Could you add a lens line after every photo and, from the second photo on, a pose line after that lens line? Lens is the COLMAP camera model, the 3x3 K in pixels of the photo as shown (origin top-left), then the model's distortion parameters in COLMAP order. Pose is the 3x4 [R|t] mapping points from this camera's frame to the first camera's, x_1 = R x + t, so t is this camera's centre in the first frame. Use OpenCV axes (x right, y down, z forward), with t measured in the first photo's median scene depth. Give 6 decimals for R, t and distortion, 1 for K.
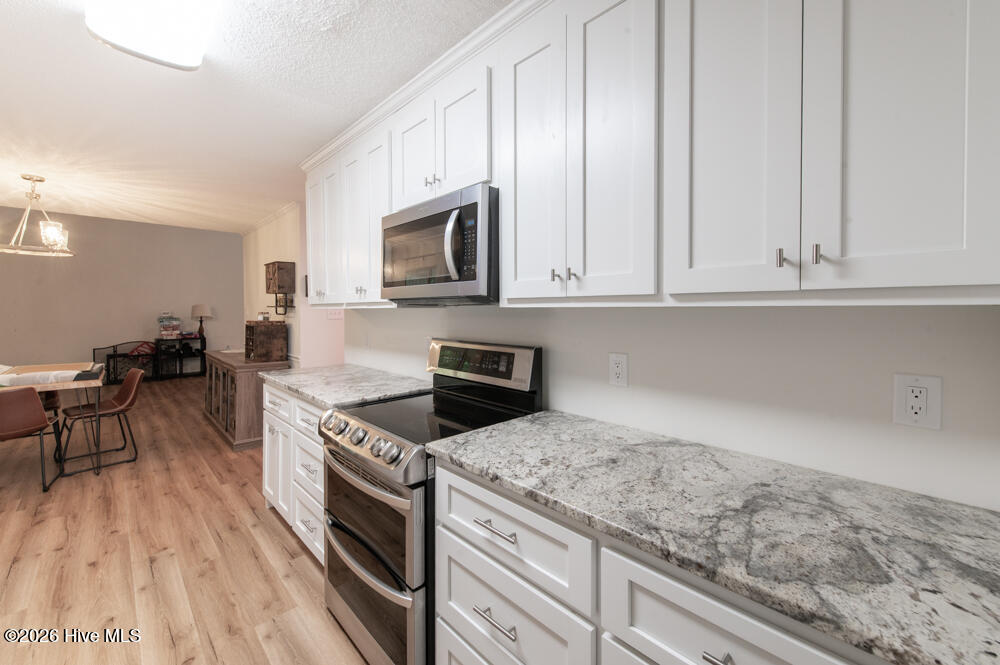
lens RADIAL K [[399.1, 0, 487.1], [0, 399.1, 309.1], [0, 0, 1]] dist [0.002556, 0.000178]
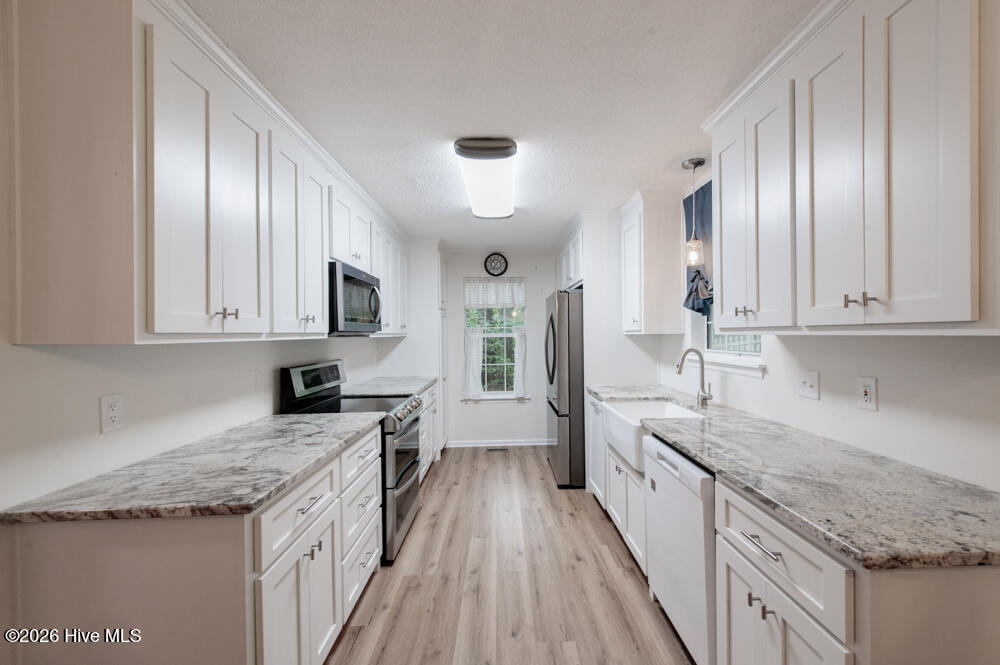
lens RADIAL K [[399.1, 0, 500.6], [0, 399.1, 333.3], [0, 0, 1]] dist [0.002556, 0.000178]
pose [[0.732793, 0.000848, -0.680452, 0.269082], [-0.006464, 0.999963, -0.005715, 0.001115], [0.680421, 0.008587, 0.732771, -0.290130]]
